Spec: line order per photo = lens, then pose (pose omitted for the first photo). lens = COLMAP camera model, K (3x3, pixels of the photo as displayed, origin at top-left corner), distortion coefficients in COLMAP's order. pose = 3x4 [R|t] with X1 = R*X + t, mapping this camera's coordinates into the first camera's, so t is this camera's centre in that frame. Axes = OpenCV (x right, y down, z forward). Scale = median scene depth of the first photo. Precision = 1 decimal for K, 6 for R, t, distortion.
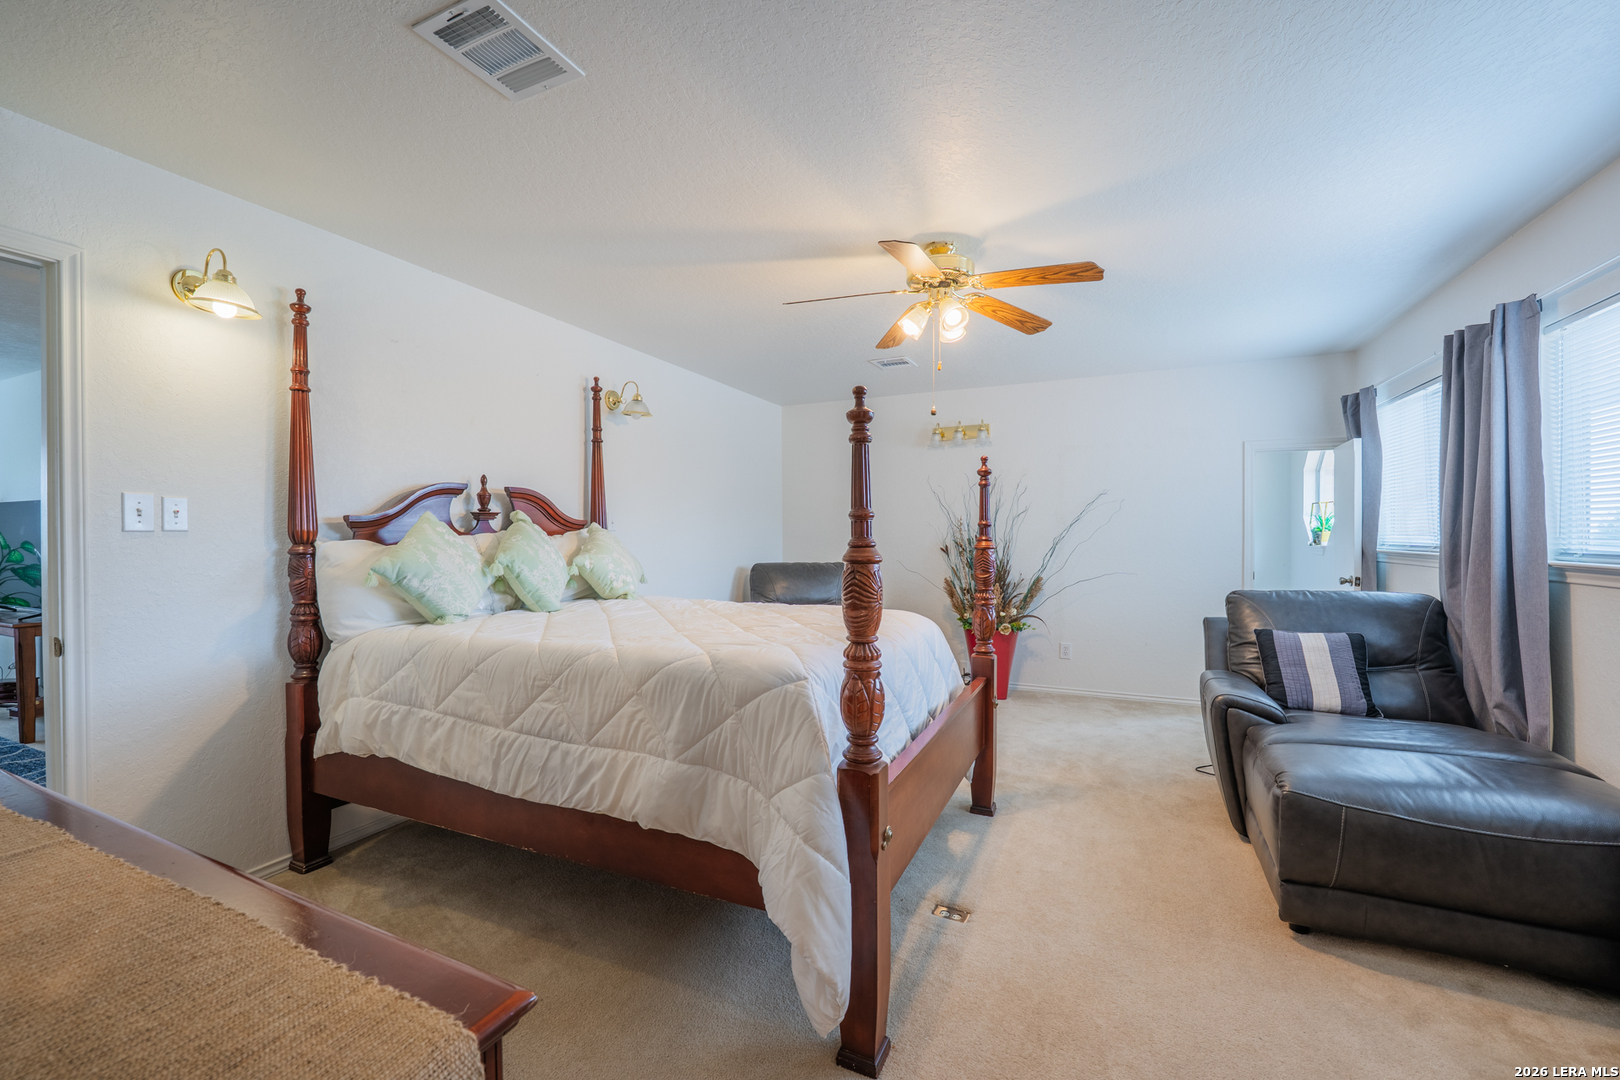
lens RADIAL K [[665.6, 0, 799.4], [0, 665.6, 534.0], [0, 0, 1]] dist [-0.011009, -0.000665]
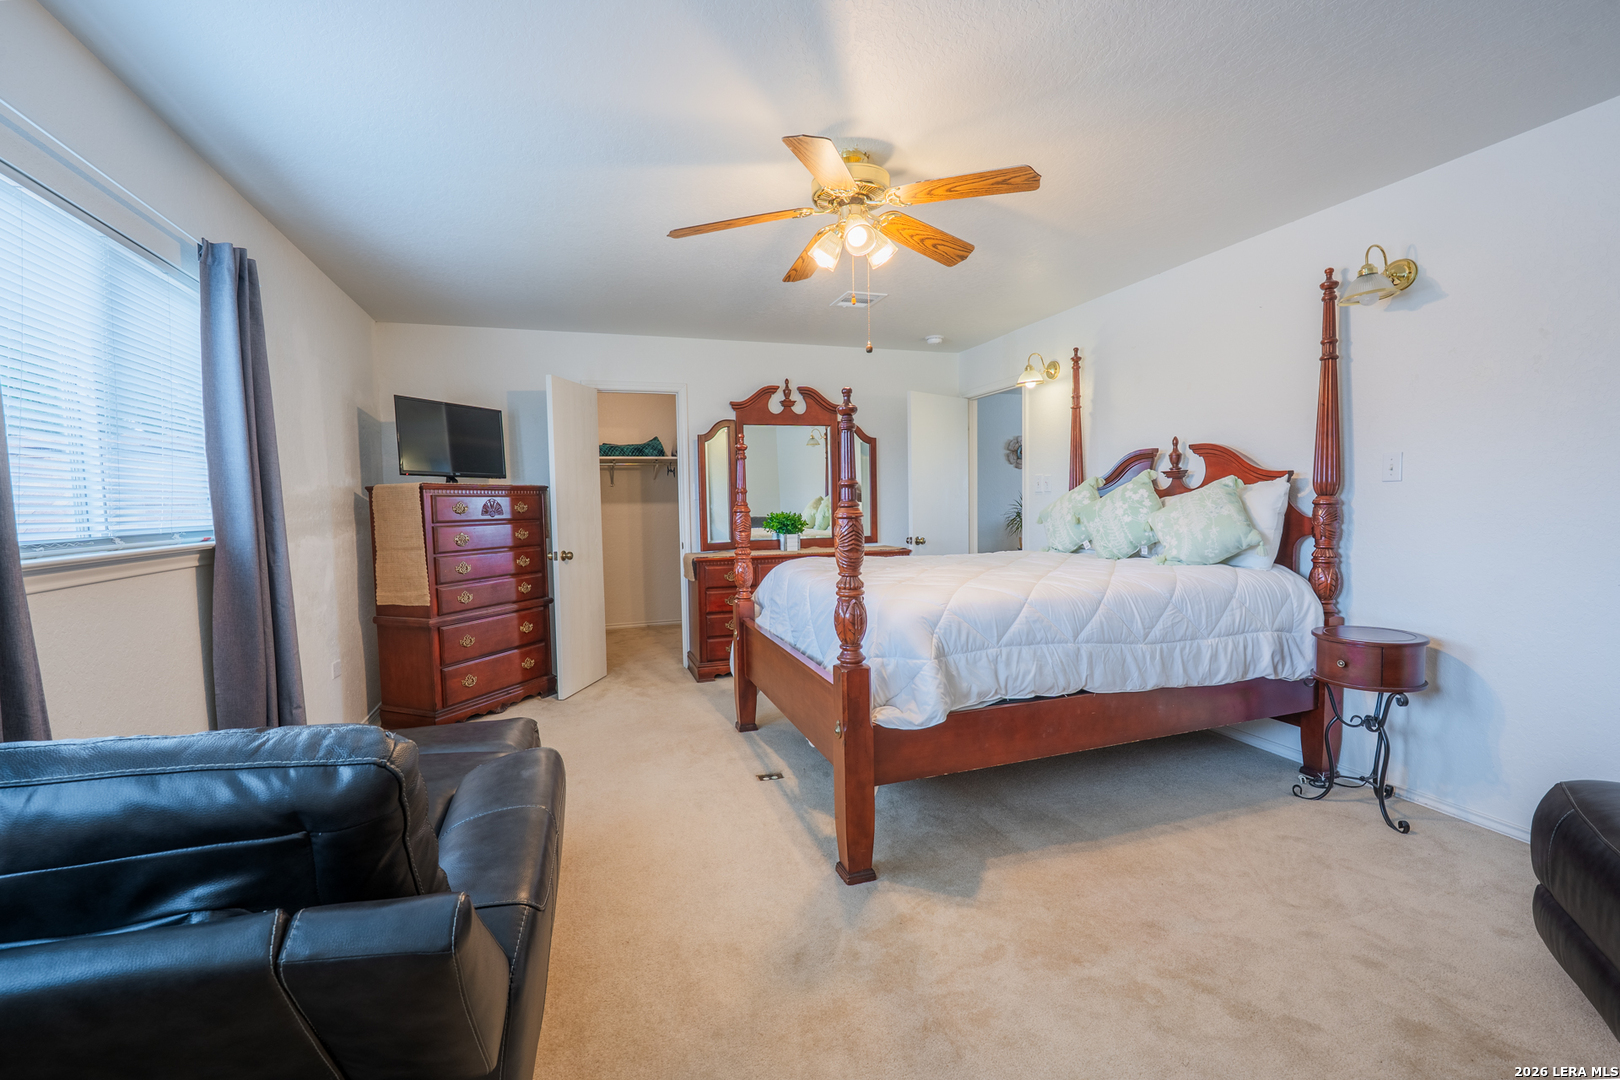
lens RADIAL K [[665.6, 0, 804.4], [0, 665.6, 545.6], [0, 0, 1]] dist [-0.011009, -0.000665]
pose [[-0.716123, 0.054054, -0.695878, 0.759033], [0.010058, 0.997692, 0.067147, 0.011591], [0.697902, 0.041086, -0.715014, 1.386689]]
